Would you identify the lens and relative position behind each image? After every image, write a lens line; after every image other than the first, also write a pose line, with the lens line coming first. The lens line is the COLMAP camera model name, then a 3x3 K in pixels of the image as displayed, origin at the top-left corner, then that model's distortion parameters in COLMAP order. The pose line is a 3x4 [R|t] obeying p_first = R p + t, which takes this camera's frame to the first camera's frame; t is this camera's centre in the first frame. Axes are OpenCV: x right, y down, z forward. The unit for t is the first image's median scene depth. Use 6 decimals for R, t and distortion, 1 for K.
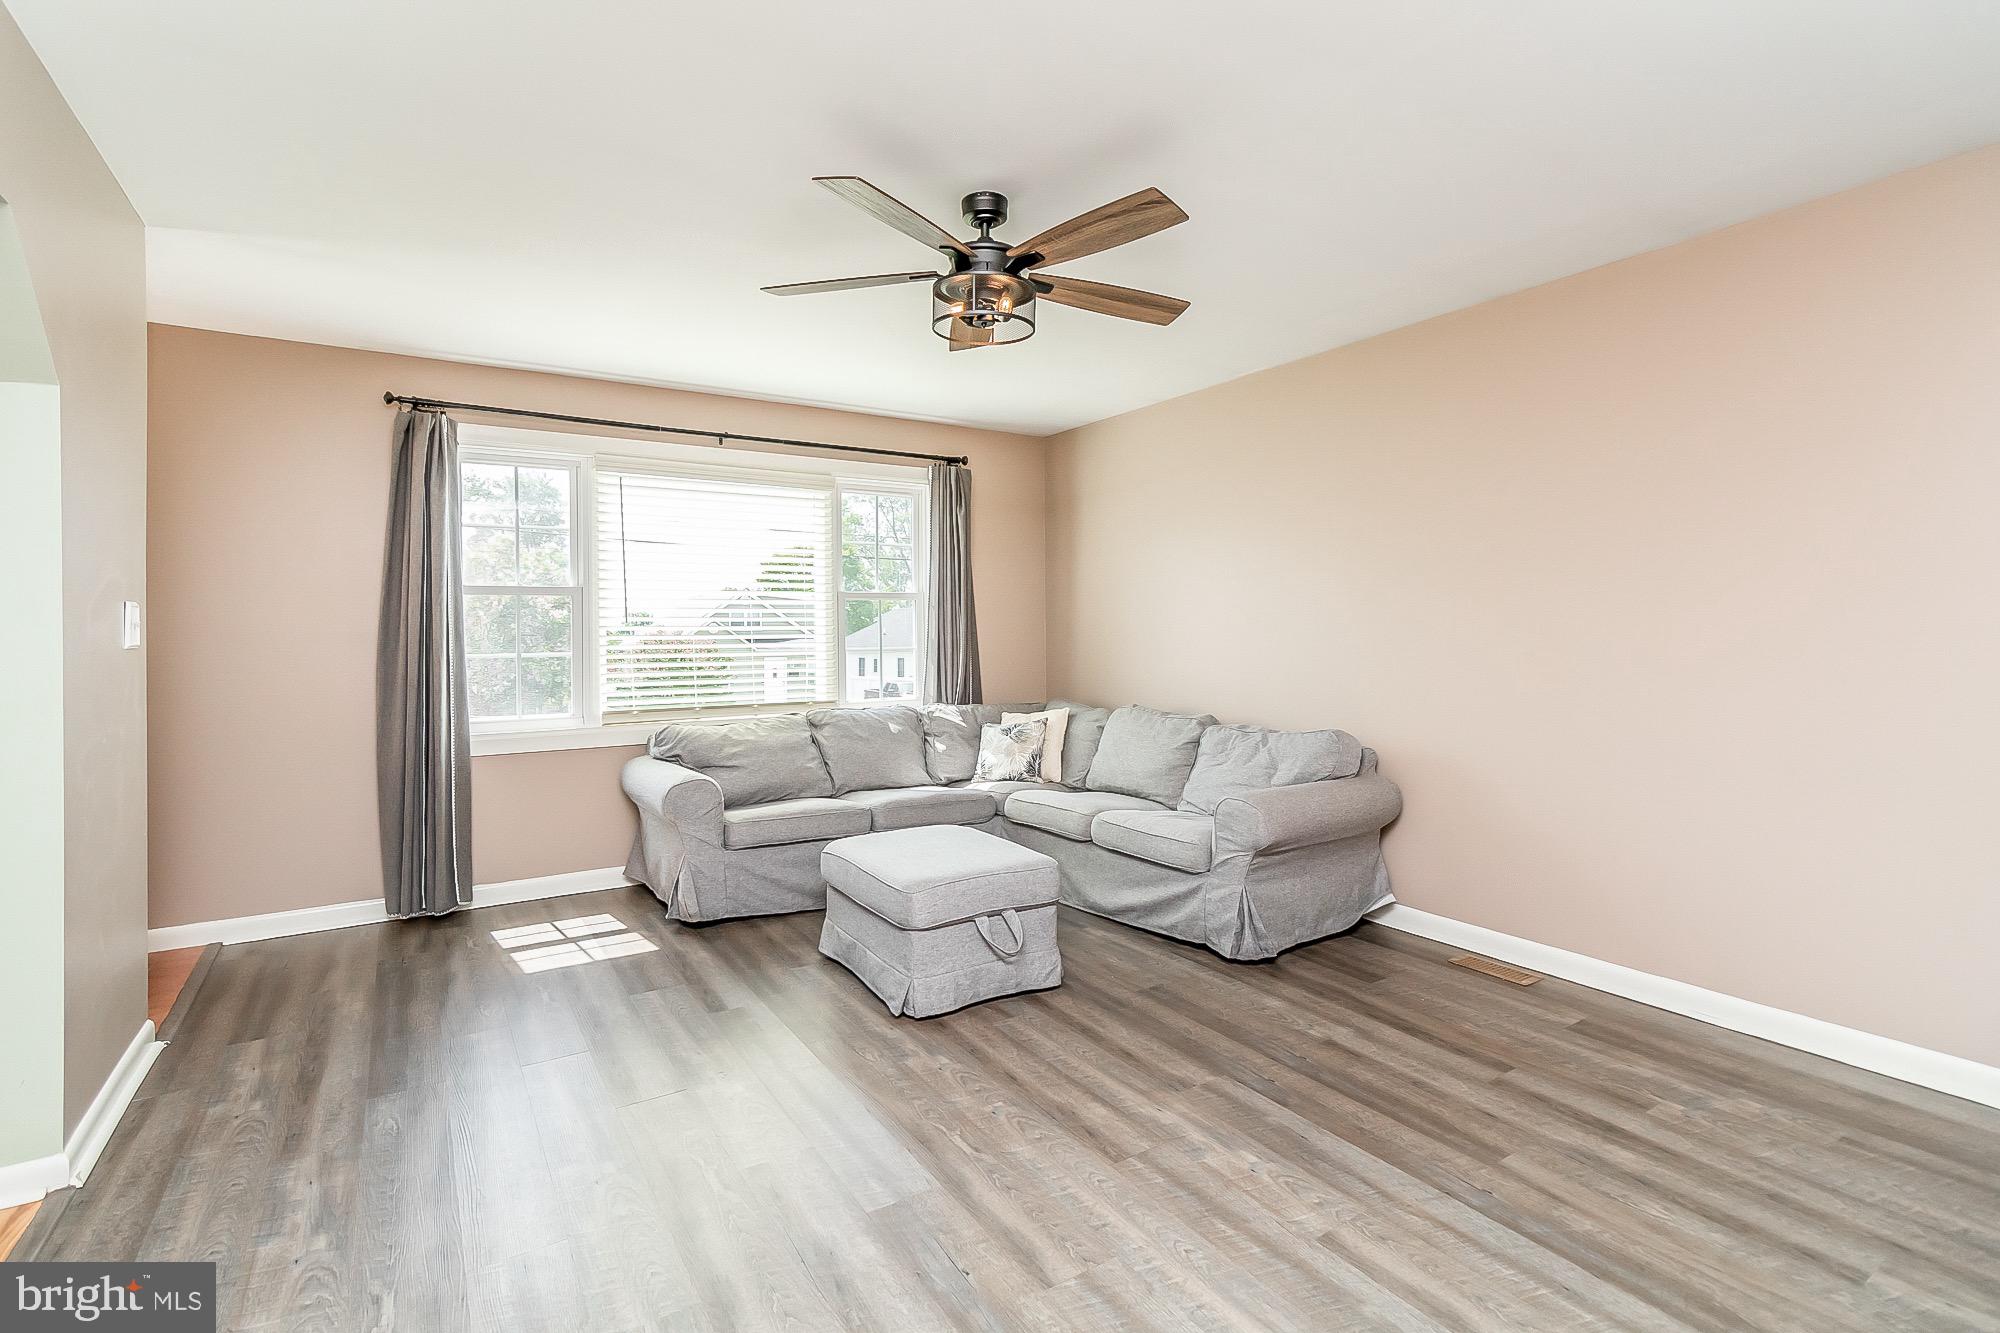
lens RADIAL K [[946.7, 0, 1002.4], [0, 946.7, 628.5], [0, 0, 1]] dist [0.018093, -0.001547]
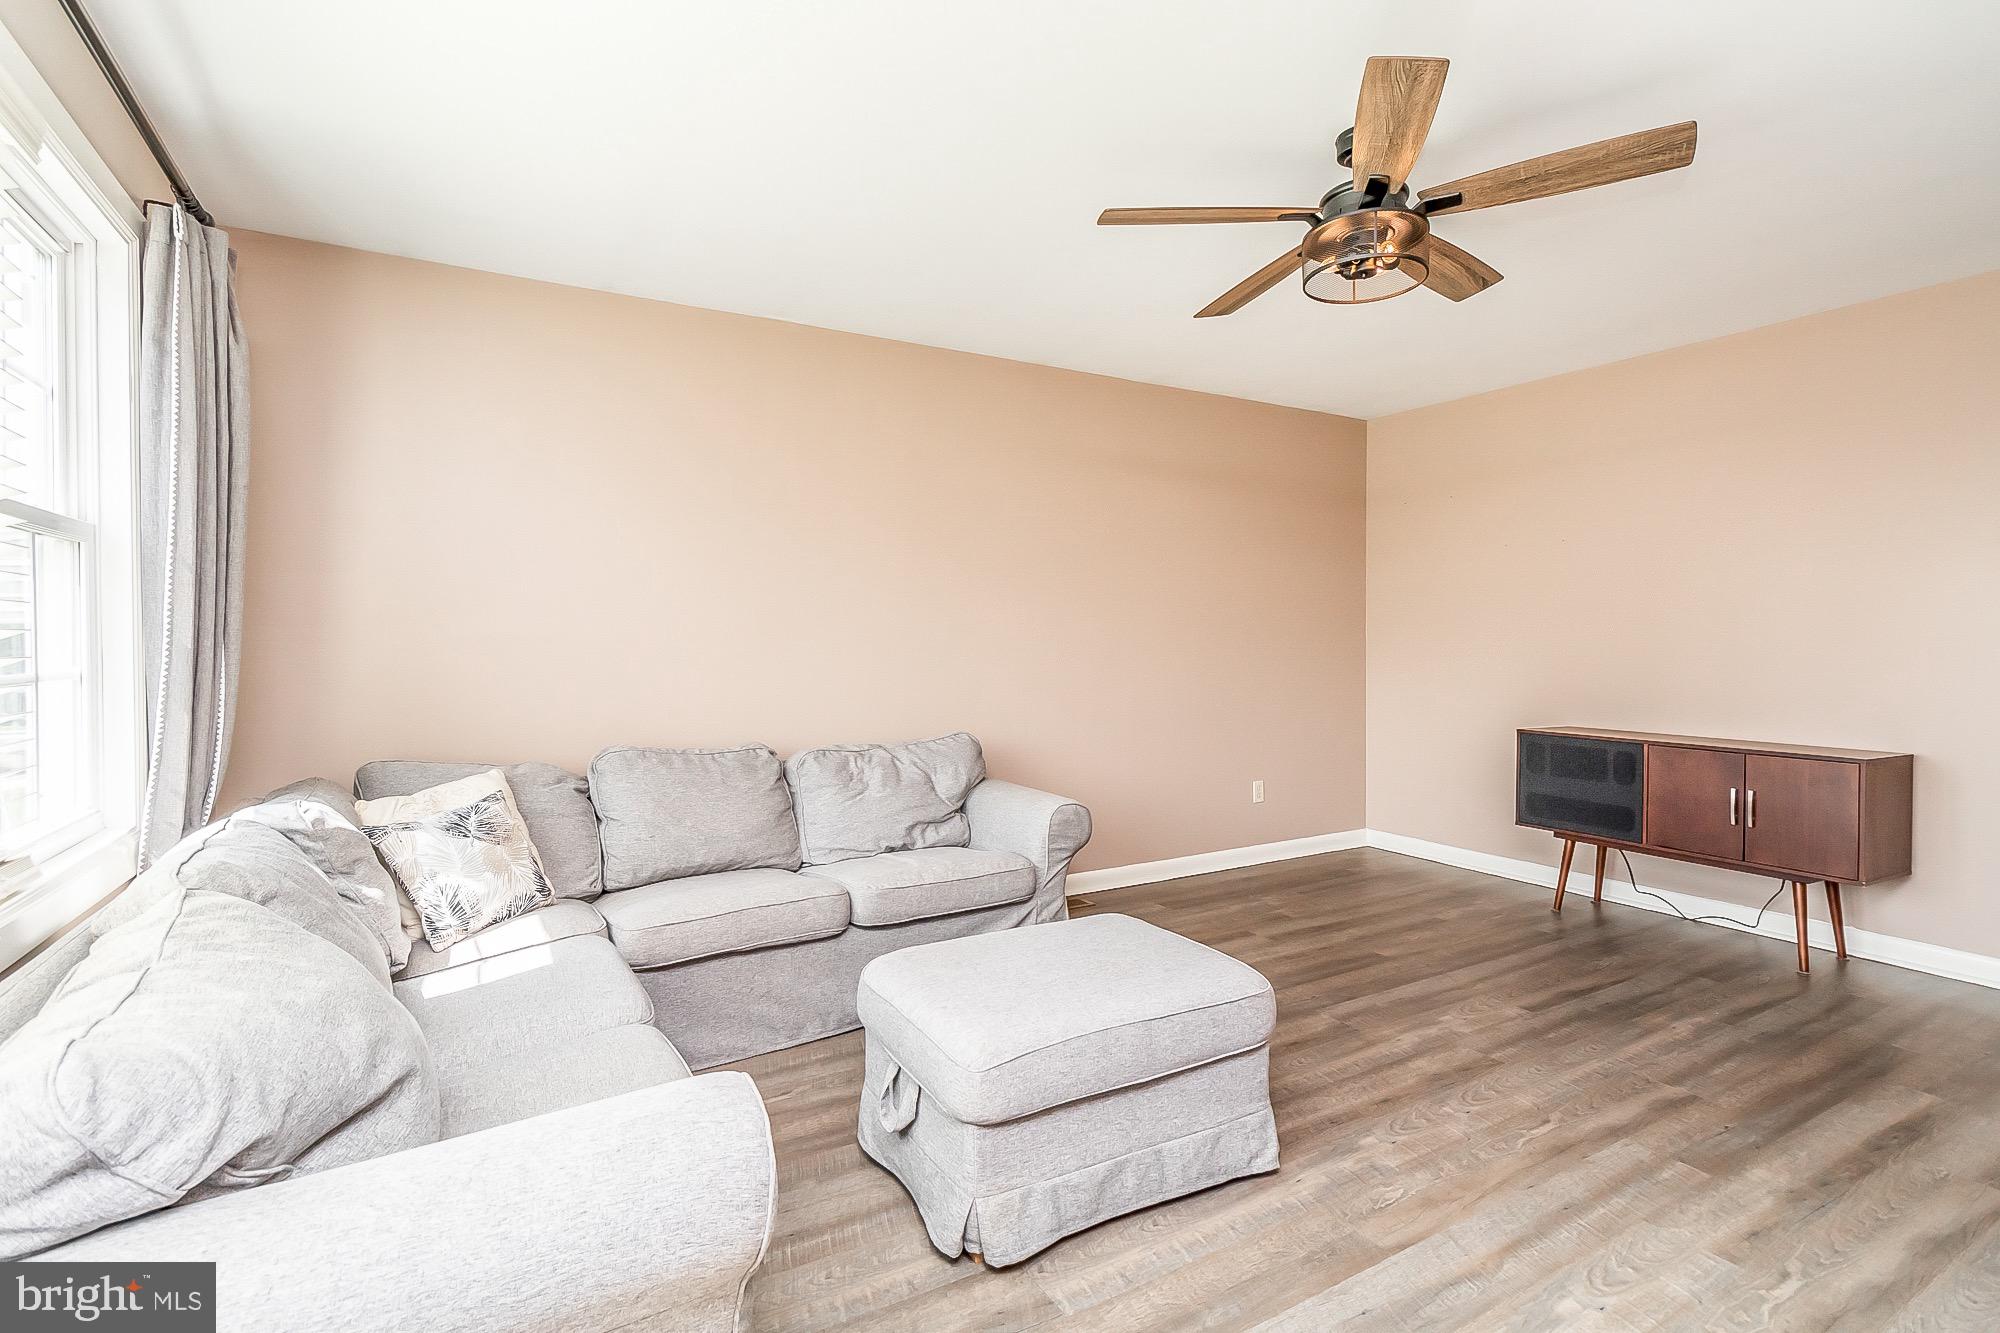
lens RADIAL K [[946.7, 0, 986.2], [0, 946.7, 654.1], [0, 0, 1]] dist [0.018093, -0.001547]
pose [[0.024068, -0.005672, 0.999694, -0.977180], [-0.005988, 0.999965, 0.005818, 0.025473], [-0.999692, -0.006126, 0.024033, 1.423731]]
